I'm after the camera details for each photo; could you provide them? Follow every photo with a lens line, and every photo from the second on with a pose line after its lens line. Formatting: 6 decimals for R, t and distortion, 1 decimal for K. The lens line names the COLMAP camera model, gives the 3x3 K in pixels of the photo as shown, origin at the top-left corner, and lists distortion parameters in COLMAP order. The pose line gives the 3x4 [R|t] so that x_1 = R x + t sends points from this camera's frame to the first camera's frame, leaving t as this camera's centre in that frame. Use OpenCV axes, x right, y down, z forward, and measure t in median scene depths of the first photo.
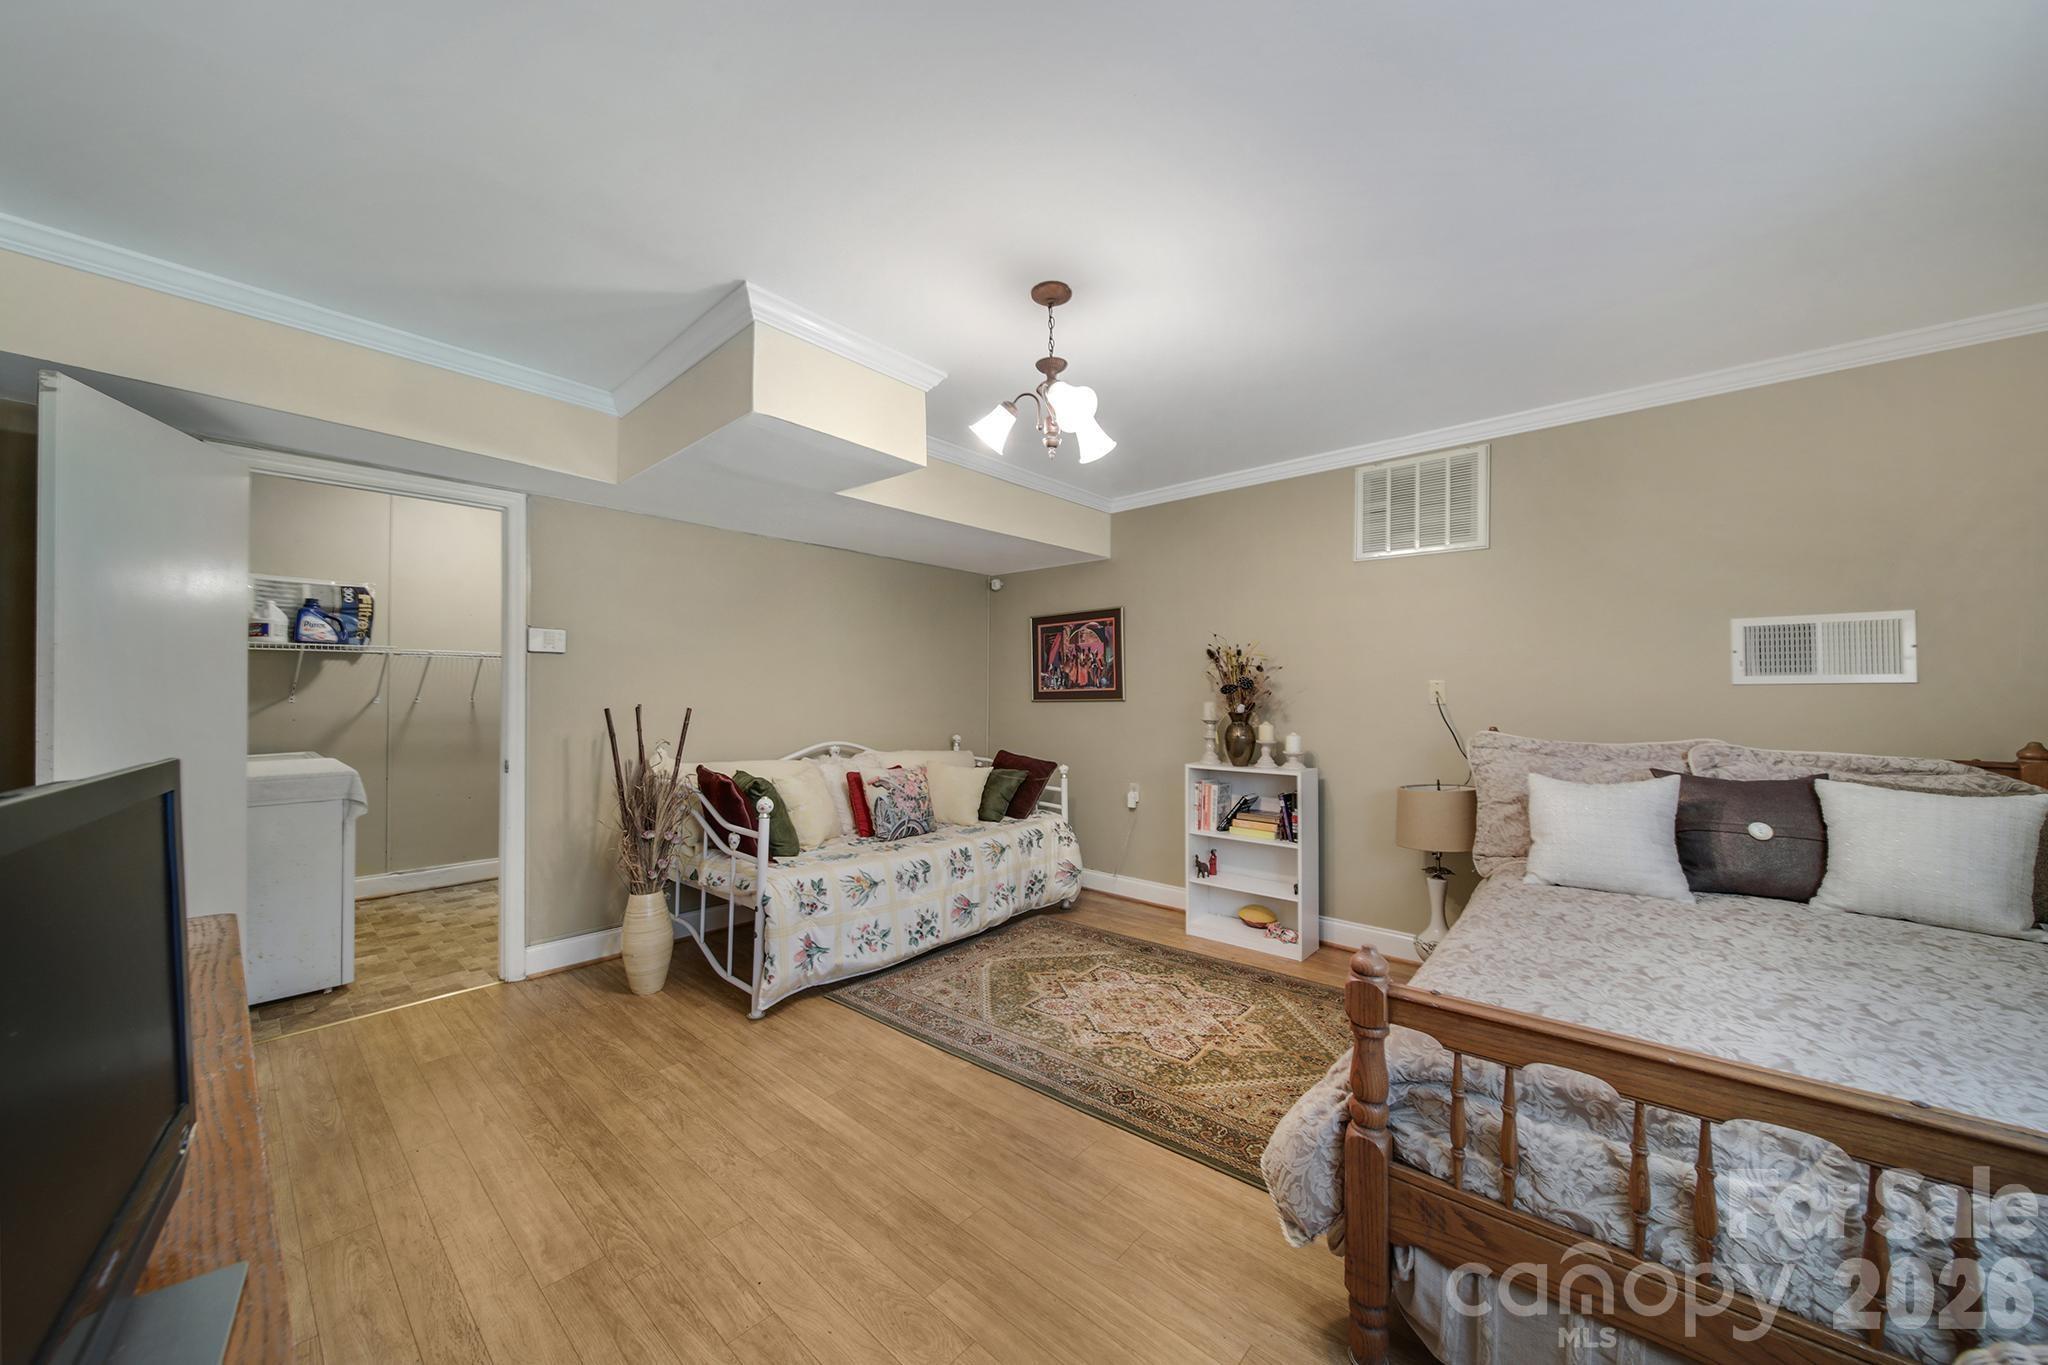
lens RADIAL K [[717.8, 0, 1026.9], [0, 717.8, 684.8], [0, 0, 1]] dist [-0.005016, -0.000750]
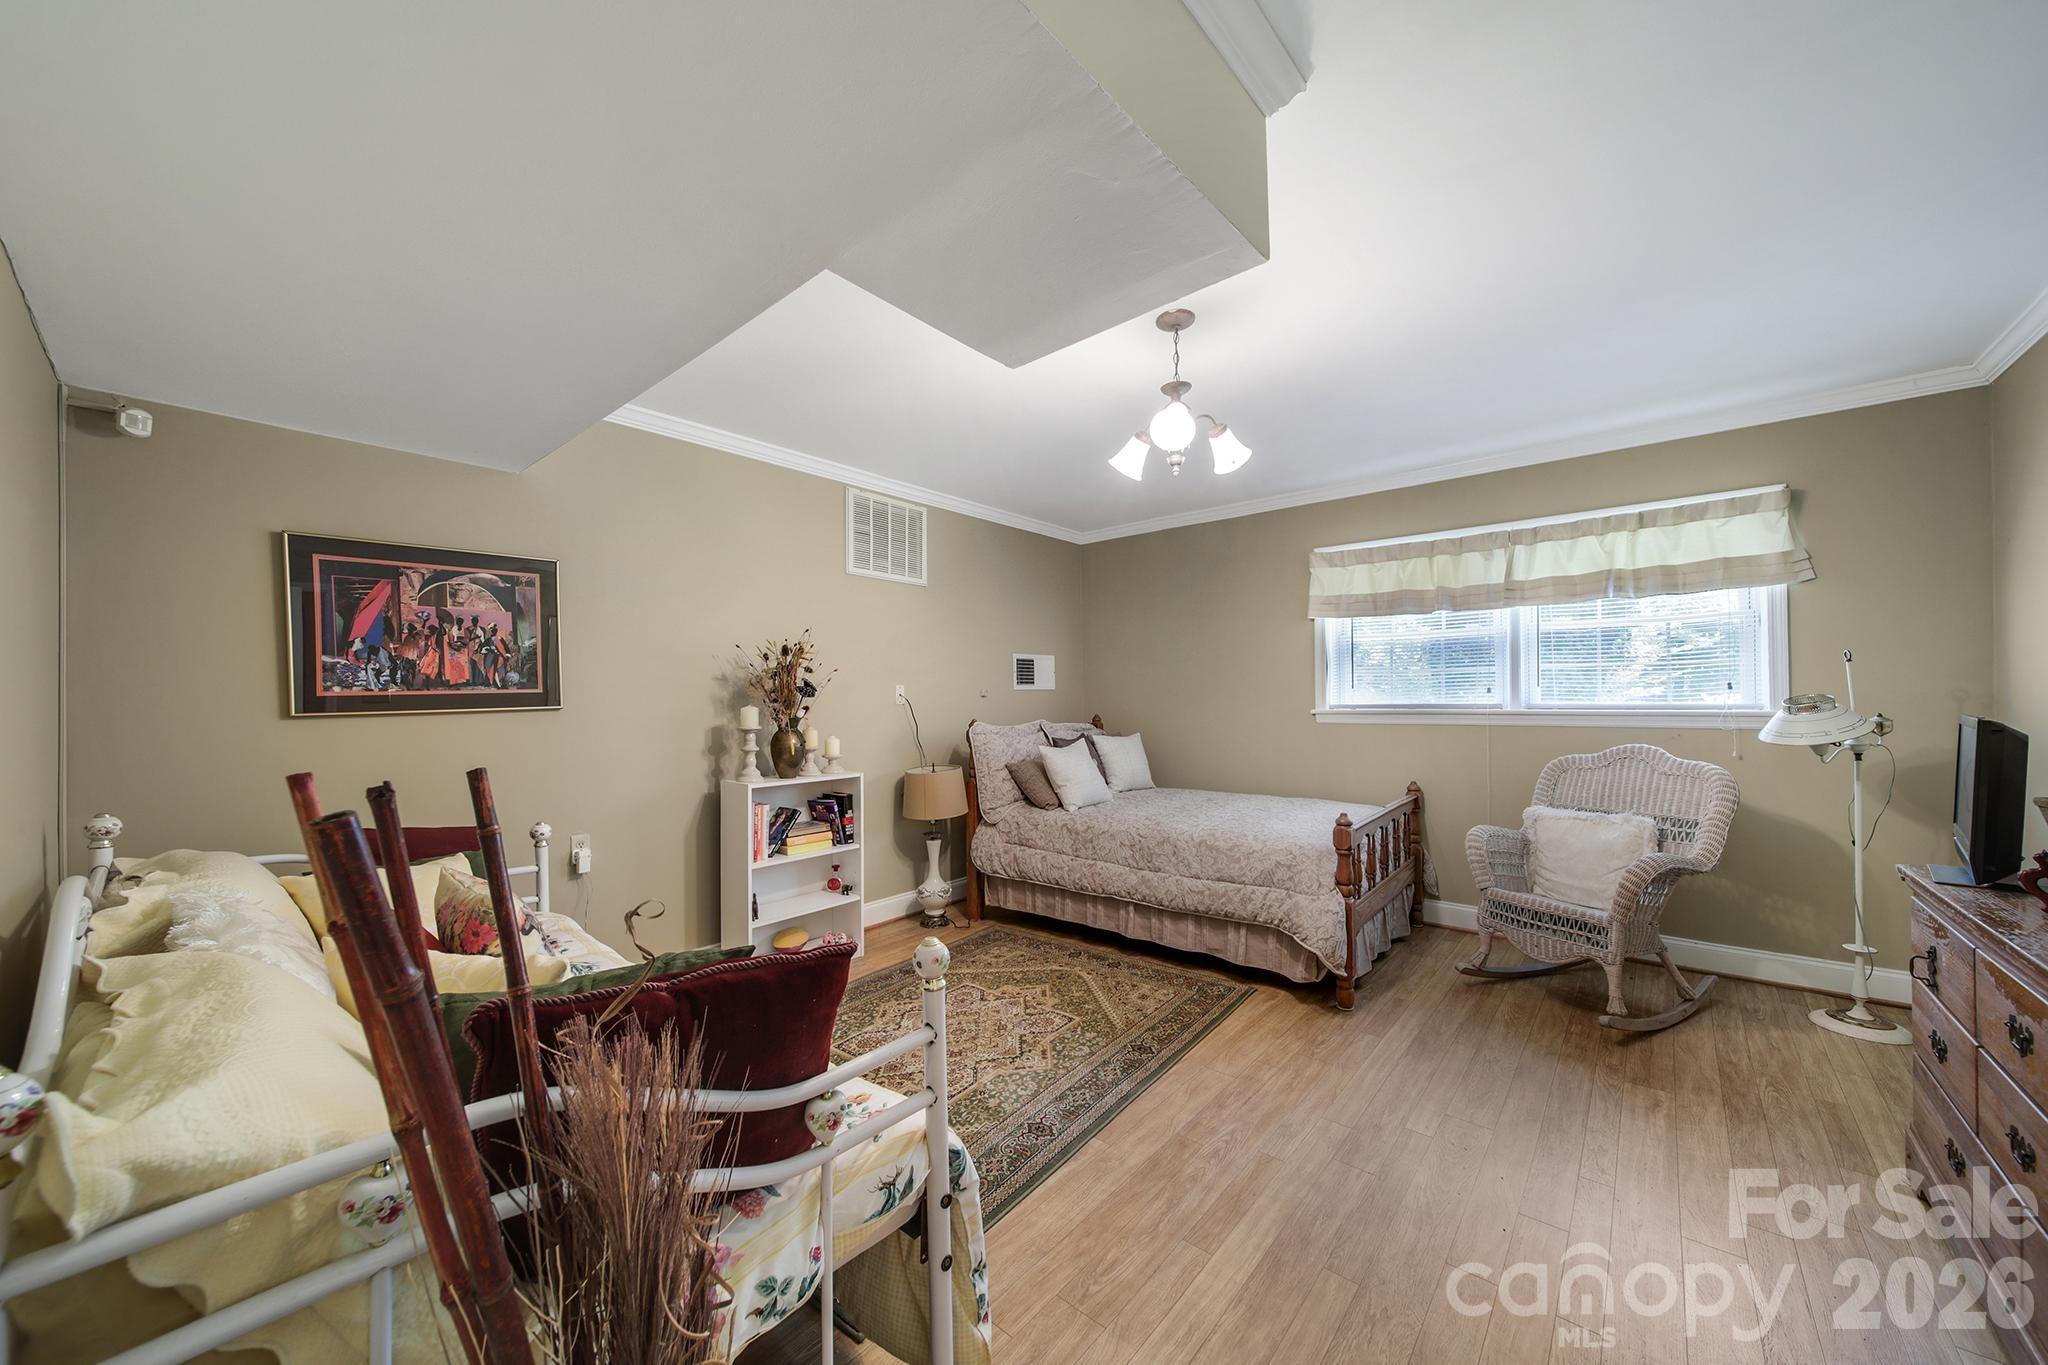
lens RADIAL K [[717.8, 0, 1024.7], [0, 717.8, 694.8], [0, 0, 1]] dist [-0.005016, -0.000750]
pose [[-0.003923, 0.003946, 0.999985, -0.486976], [-0.001318, 0.999991, -0.003951, 0.010970], [-0.999991, -0.001333, -0.003918, 0.581845]]
